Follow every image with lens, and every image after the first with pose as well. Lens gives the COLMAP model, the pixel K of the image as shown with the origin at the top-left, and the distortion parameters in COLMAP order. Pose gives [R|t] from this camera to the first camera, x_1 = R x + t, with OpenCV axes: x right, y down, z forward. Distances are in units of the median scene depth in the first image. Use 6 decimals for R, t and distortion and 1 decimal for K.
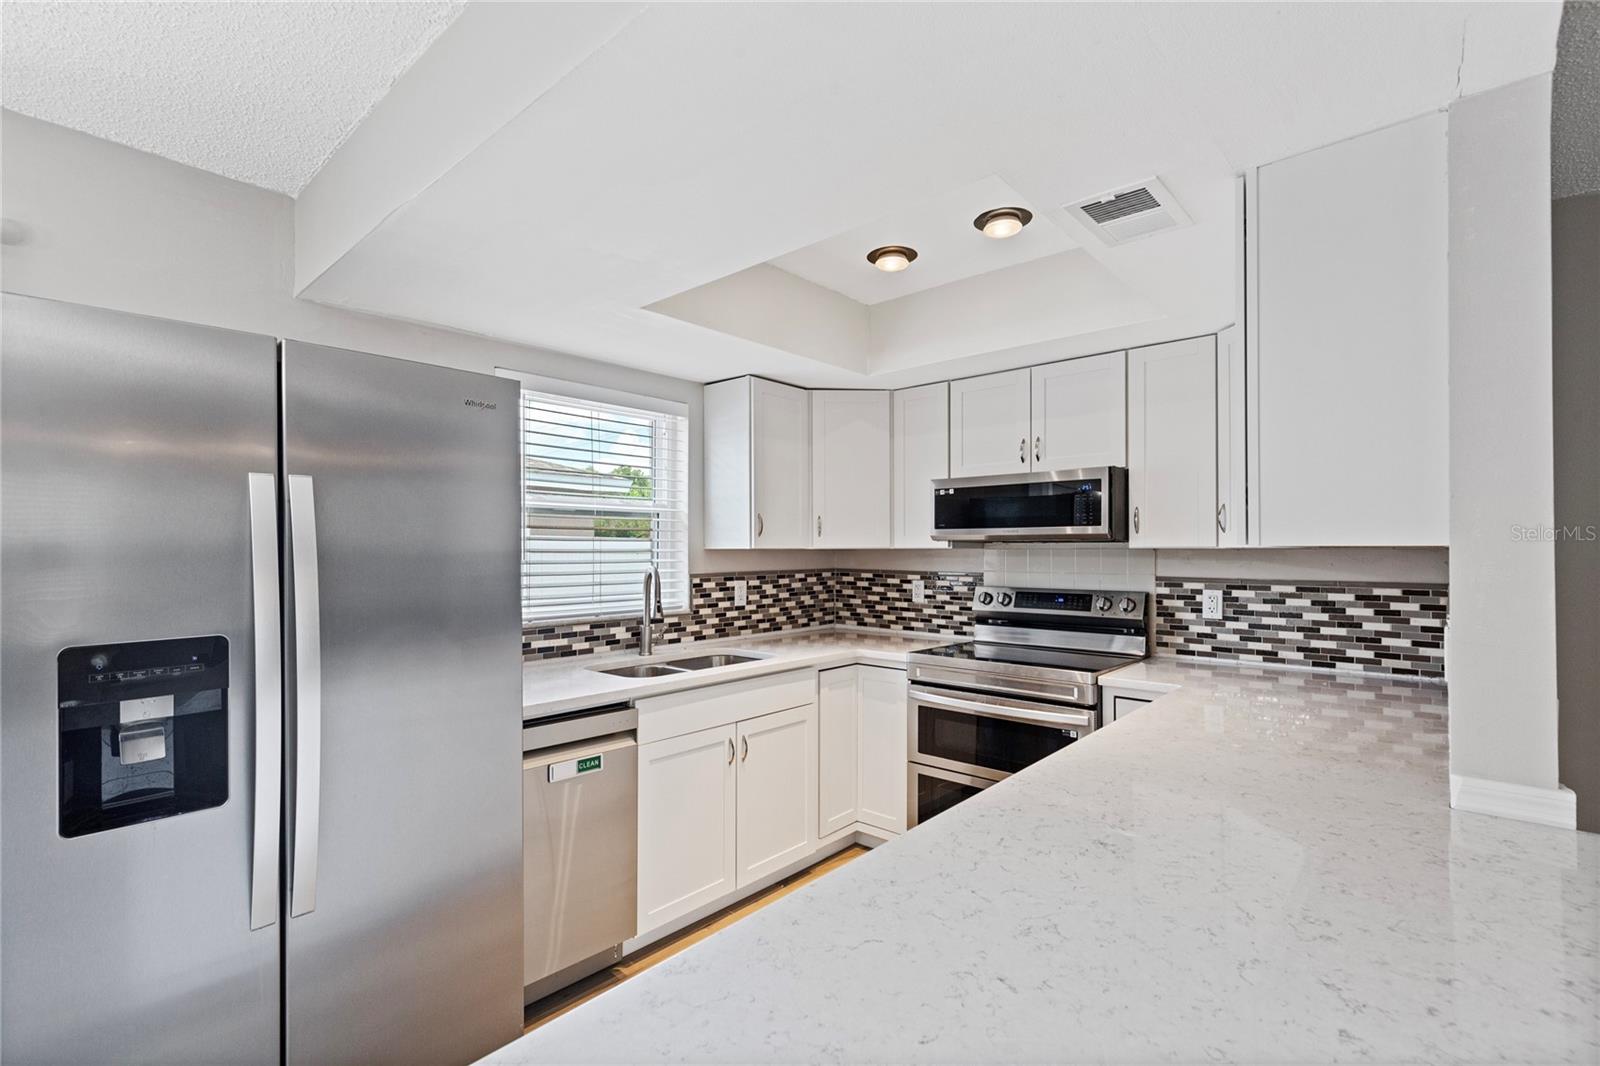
lens RADIAL K [[737.1, 0, 797.5], [0, 737.1, 536.2], [0, 0, 1]] dist [0.011785, -0.000376]
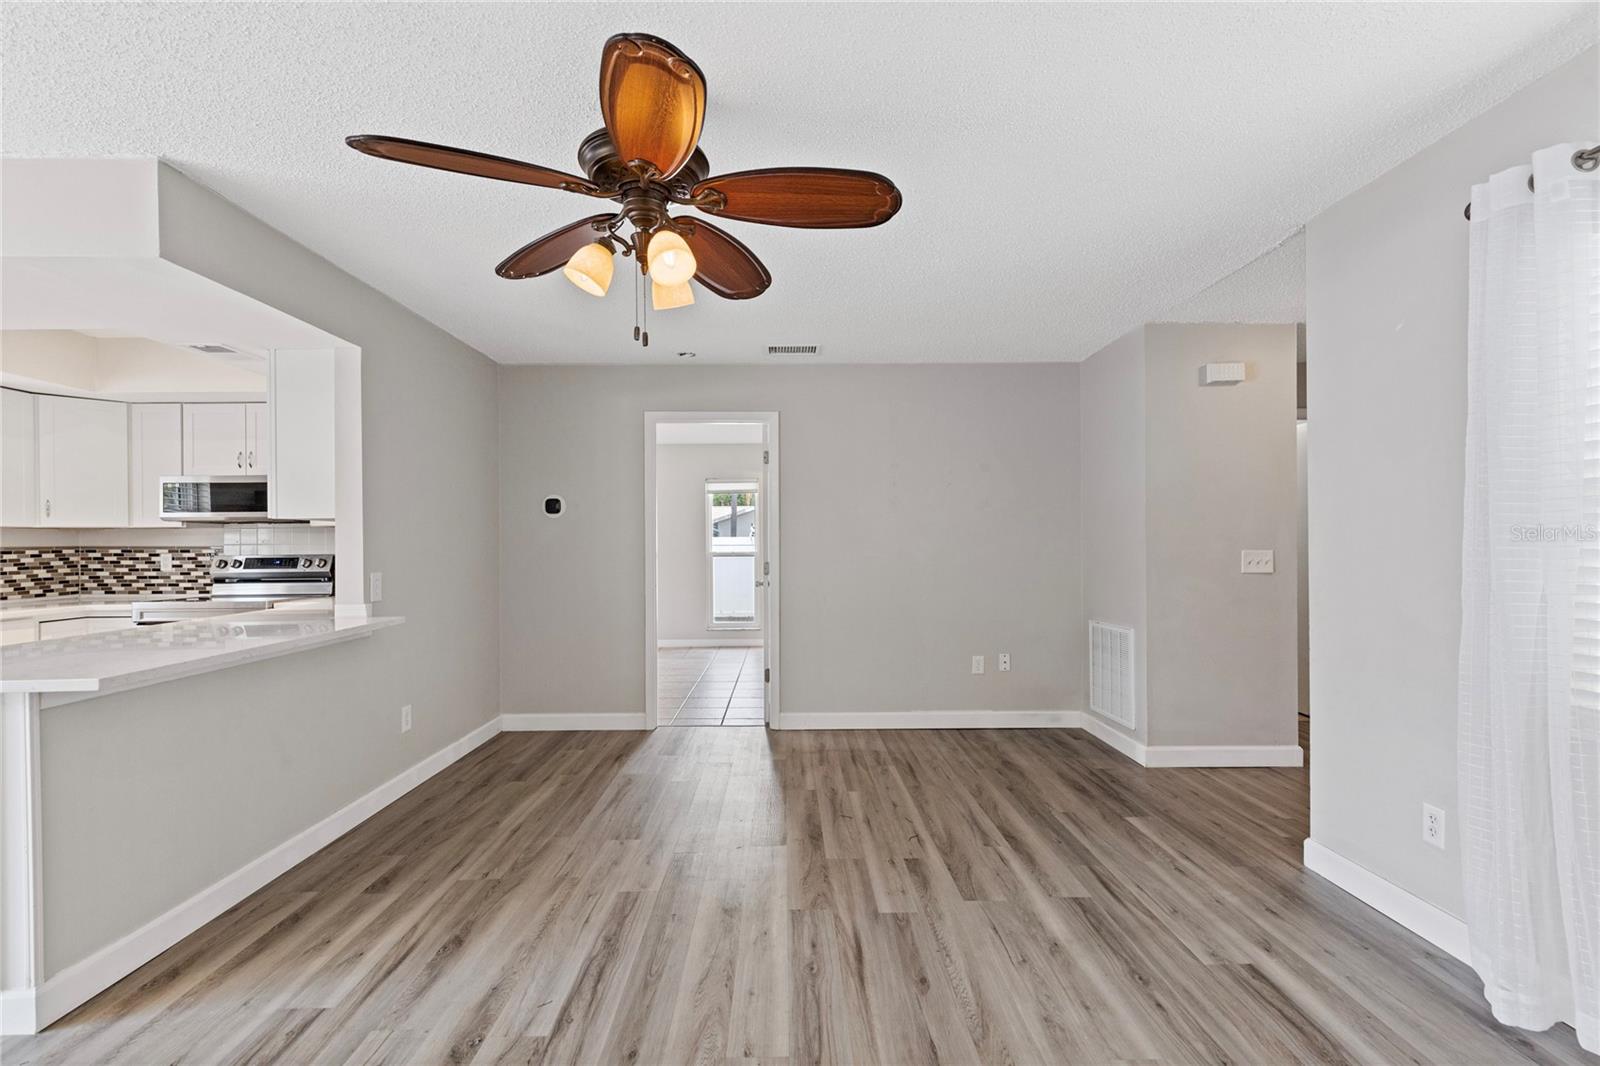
lens RADIAL K [[731.7, 0, 794.9], [0, 731.7, 542.1], [0, 0, 1]] dist [0.006258, 0.000468]
pose [[0.738865, -0.005657, 0.673830, 0.124768], [-0.003389, 0.999921, 0.012110, 0.023488], [-0.673845, -0.011232, 0.738788, -0.744373]]
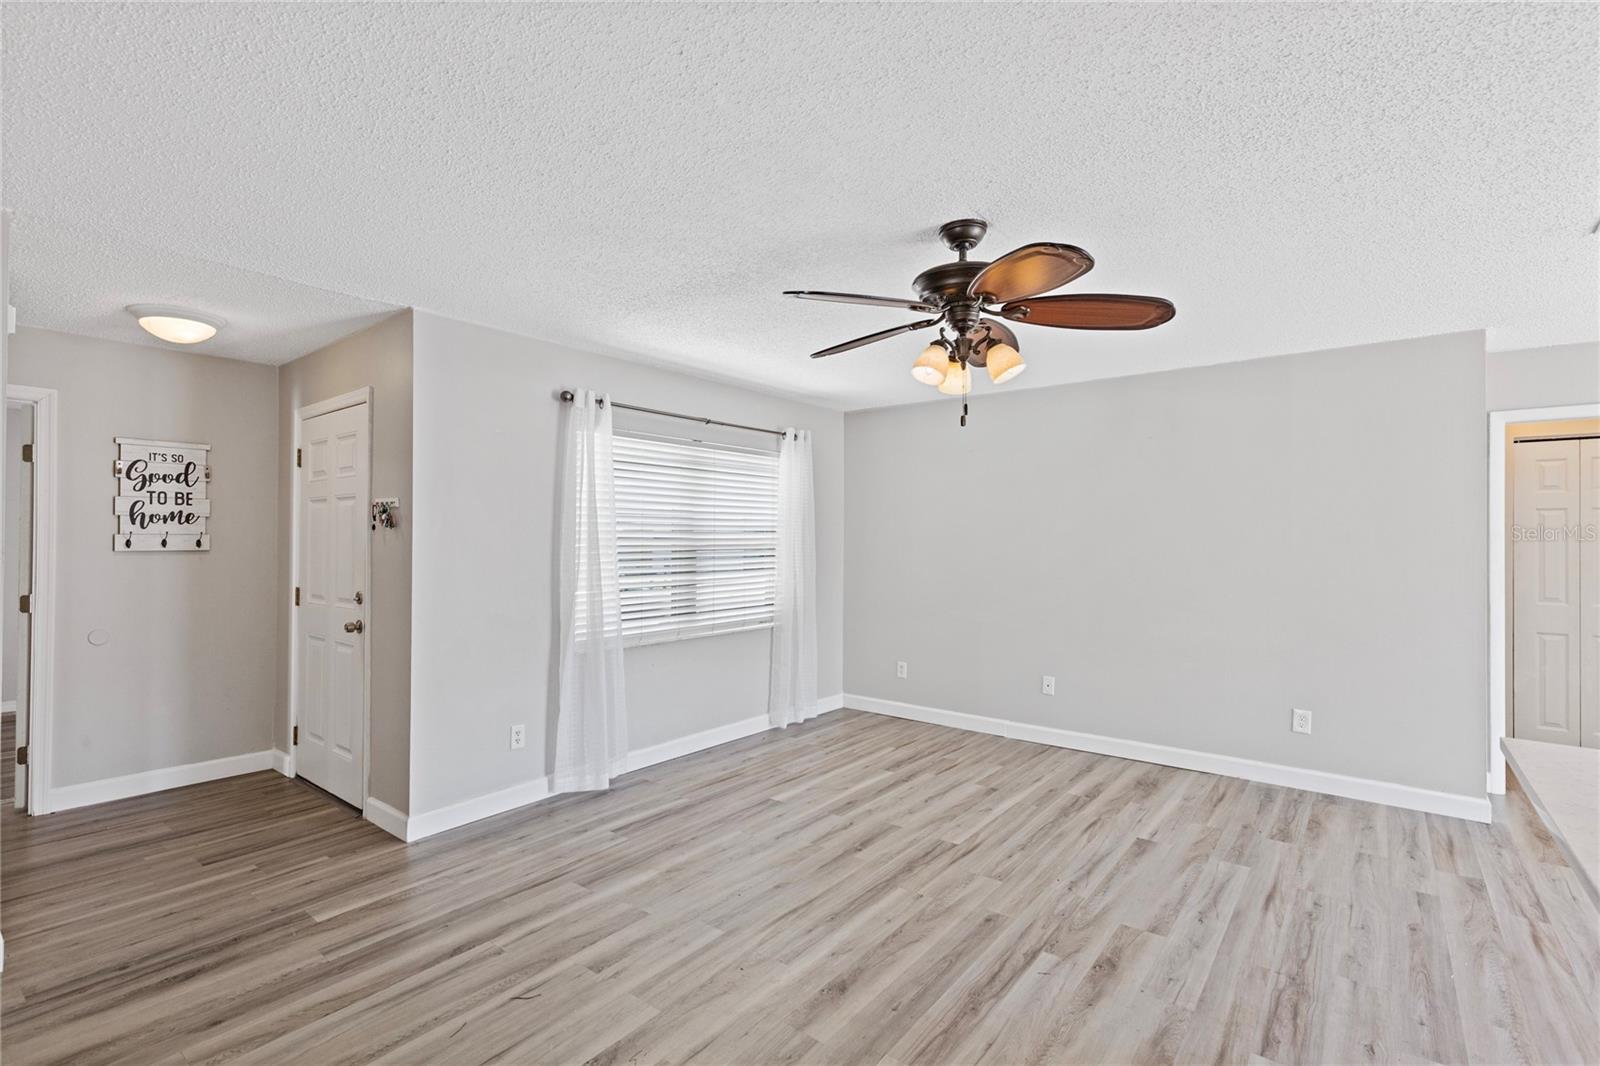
lens RADIAL K [[744.8, 0, 789.2], [0, 744.8, 533.3], [0, 0, 1]] dist [0.007509, -0.000194]
pose [[-0.998669, -0.005776, -0.051246, 0.636336], [-0.004596, 0.999722, -0.023123, 0.001751], [0.051365, -0.022856, -0.998418, 0.489962]]
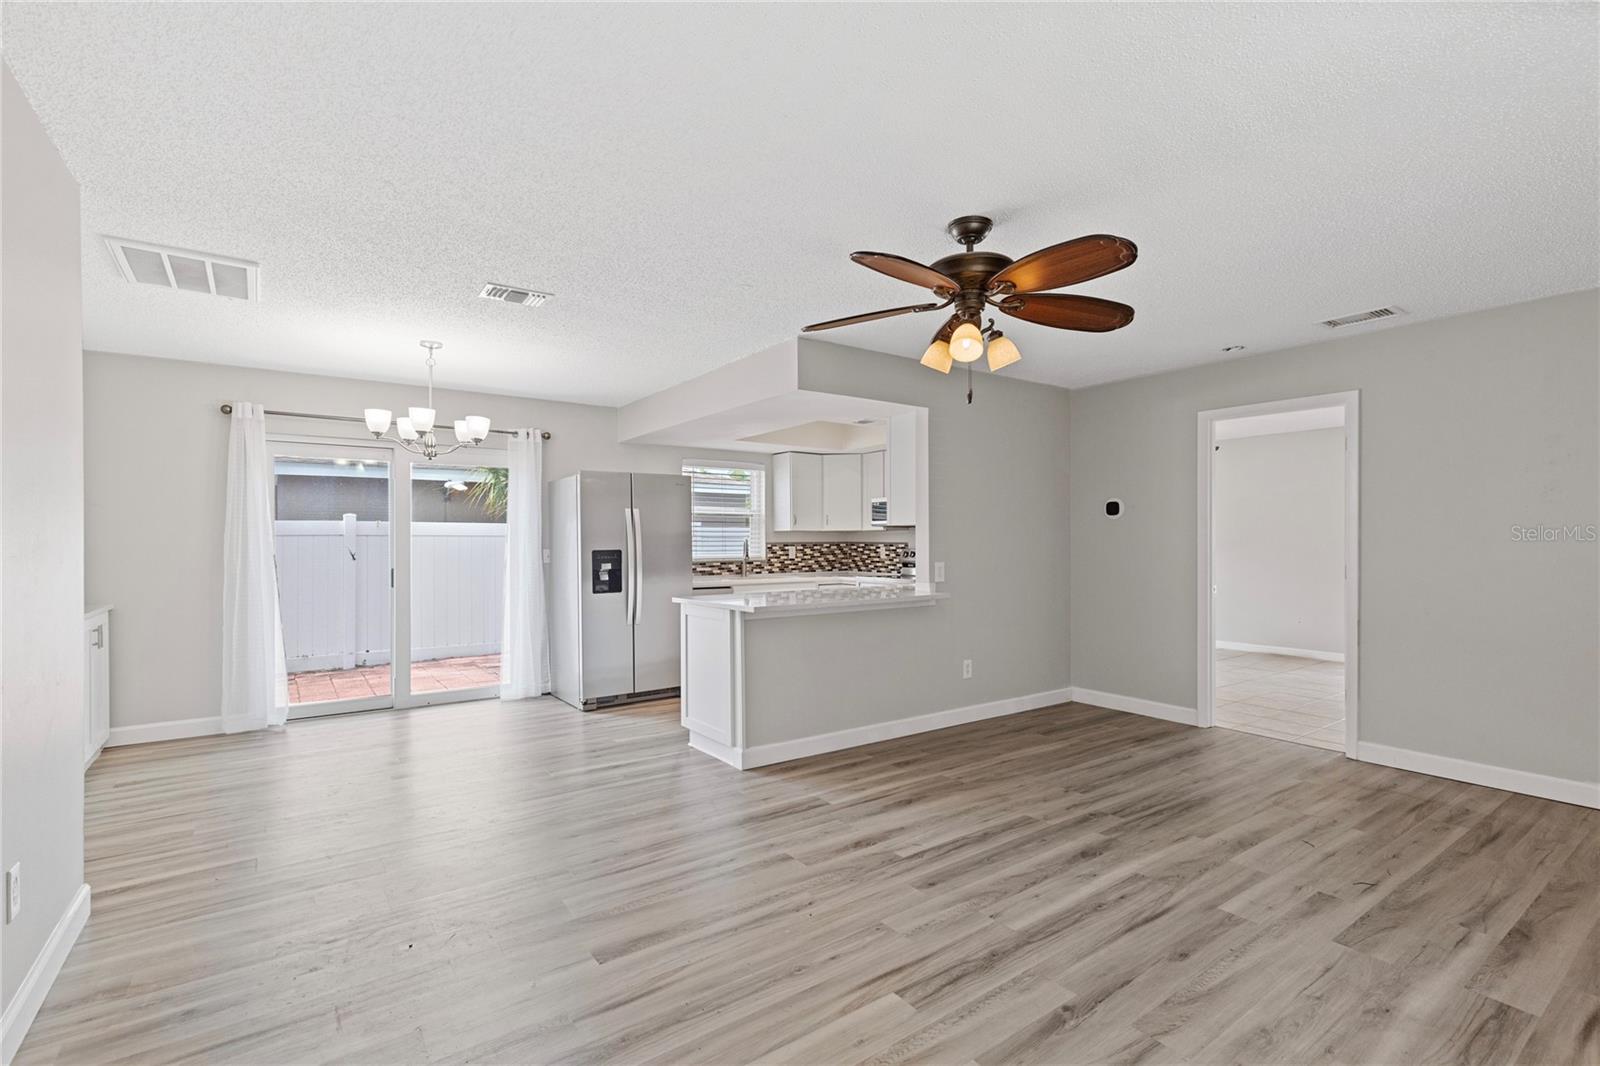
lens RADIAL K [[724.0, 0, 800.4], [0, 724.0, 541.2], [0, 0, 1]] dist [0.004078, 0.000131]
pose [[0.976024, -0.003447, -0.217636, 0.416910], [0.006815, 0.999868, 0.014728, 0.016177], [0.217556, -0.015858, 0.975919, -1.060298]]
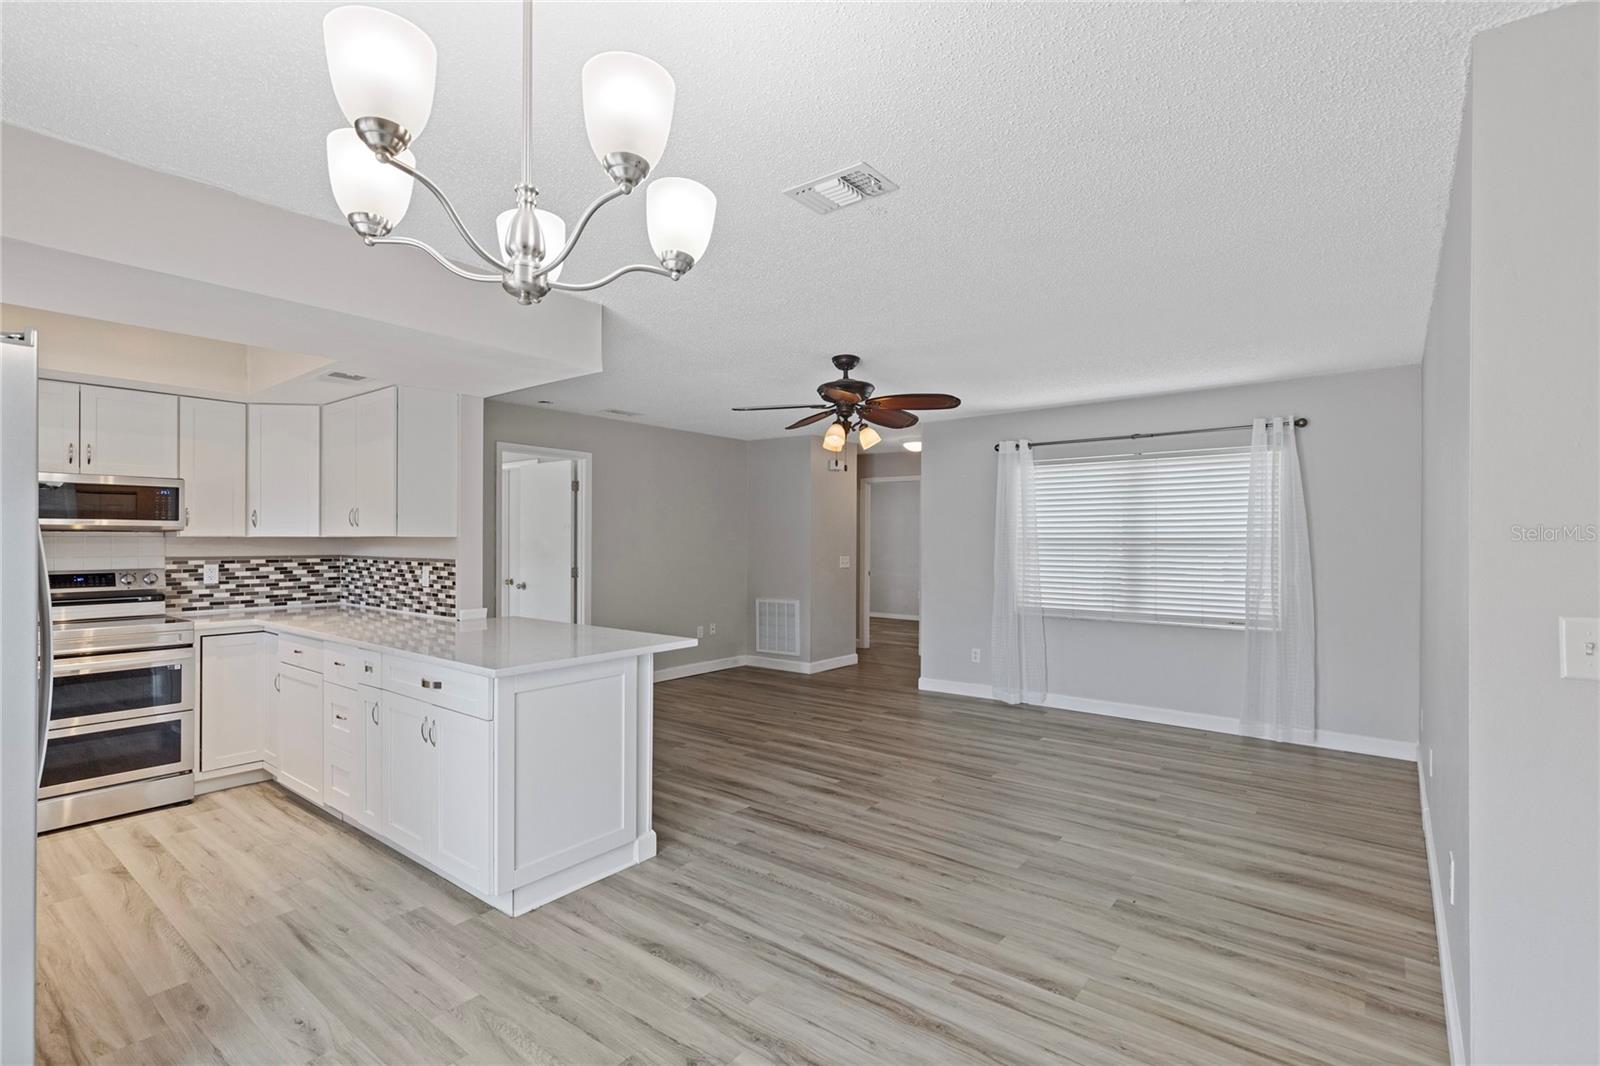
lens RADIAL K [[736.1, 0, 782.6], [0, 736.1, 536.4], [0, 0, 1]] dist [0.006050, 0.000588]
pose [[-0.041748, 0.003577, 0.999122, -0.846758], [-0.019801, 0.999794, -0.004407, -0.000538], [-0.998932, -0.019967, -0.041669, -0.079510]]
